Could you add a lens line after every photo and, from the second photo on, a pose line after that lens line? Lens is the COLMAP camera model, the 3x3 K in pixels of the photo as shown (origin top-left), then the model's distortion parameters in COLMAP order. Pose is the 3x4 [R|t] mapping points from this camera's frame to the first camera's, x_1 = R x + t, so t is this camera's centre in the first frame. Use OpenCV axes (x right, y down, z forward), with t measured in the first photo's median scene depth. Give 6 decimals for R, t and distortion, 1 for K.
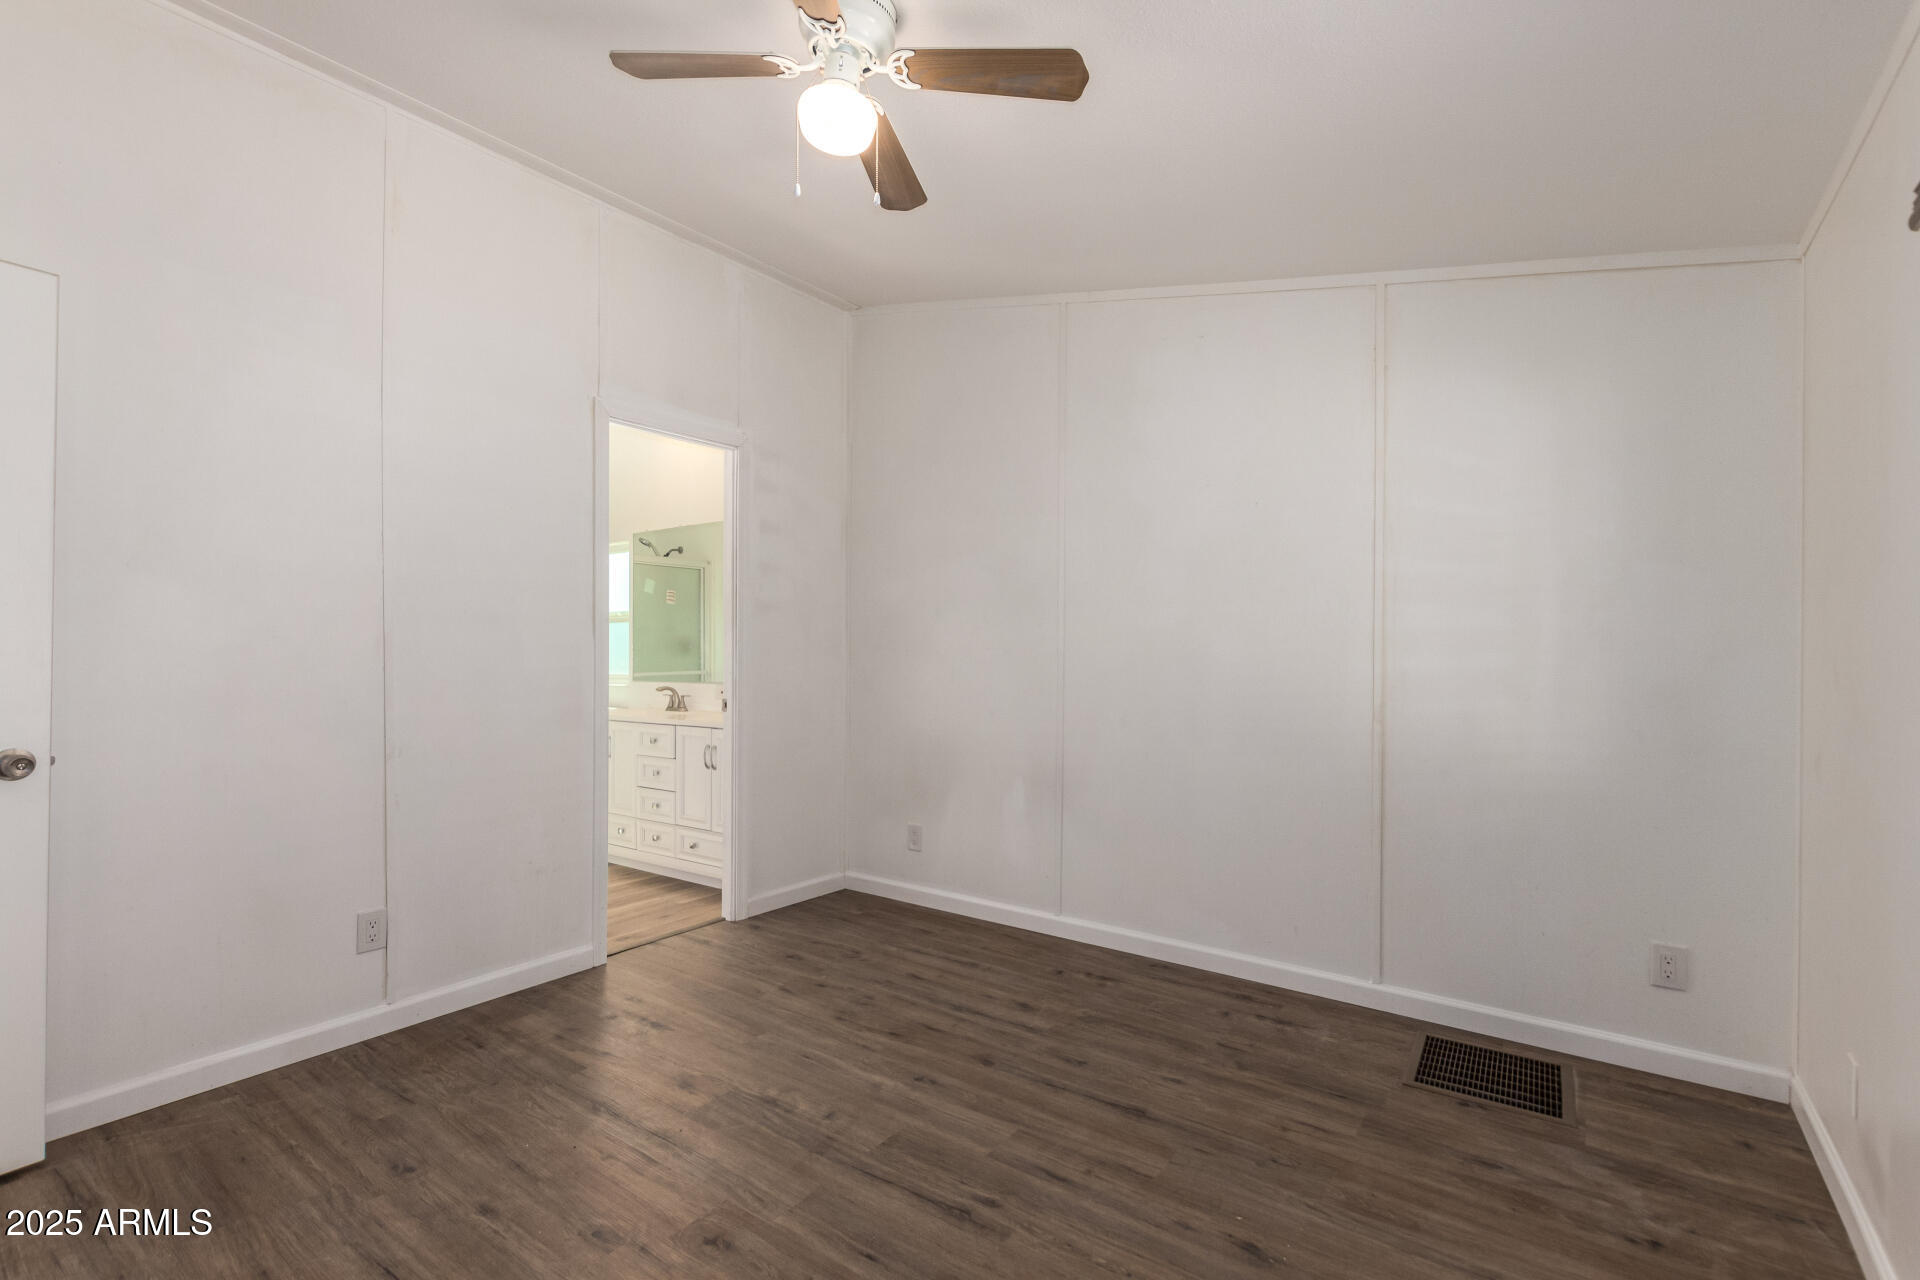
lens RADIAL K [[895.6, 0, 996.9], [0, 895.6, 645.5], [0, 0, 1]] dist [0.000229, -0.001202]
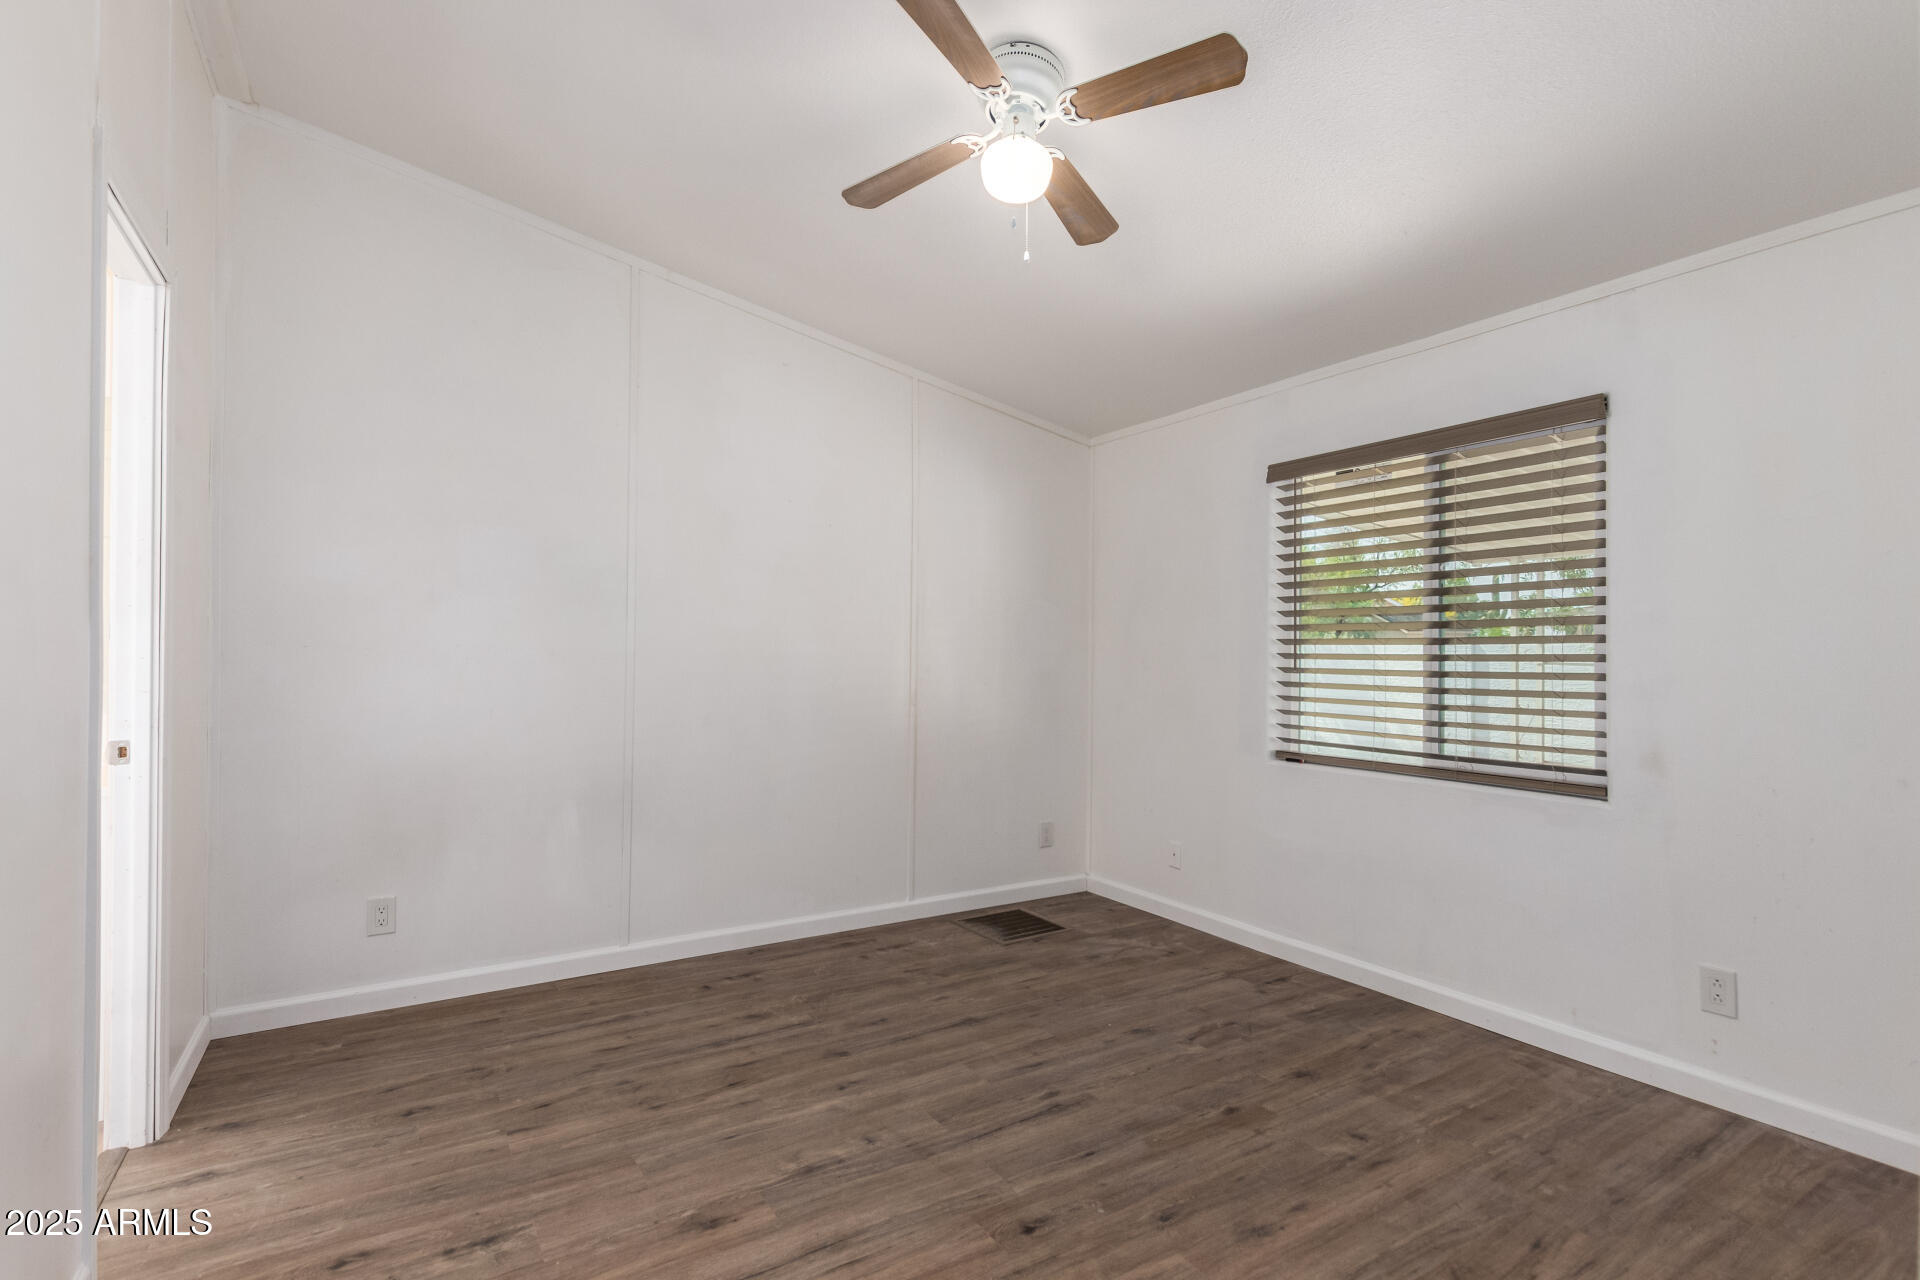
lens RADIAL K [[895.6, 0, 996.9], [0, 895.6, 645.5], [0, 0, 1]] dist [0.000229, -0.001202]
pose [[0.368805, 0.001731, 0.929505, -0.851449], [-0.007869, 0.999968, 0.001260, -0.005944], [-0.929474, -0.007779, 0.368806, 0.433183]]
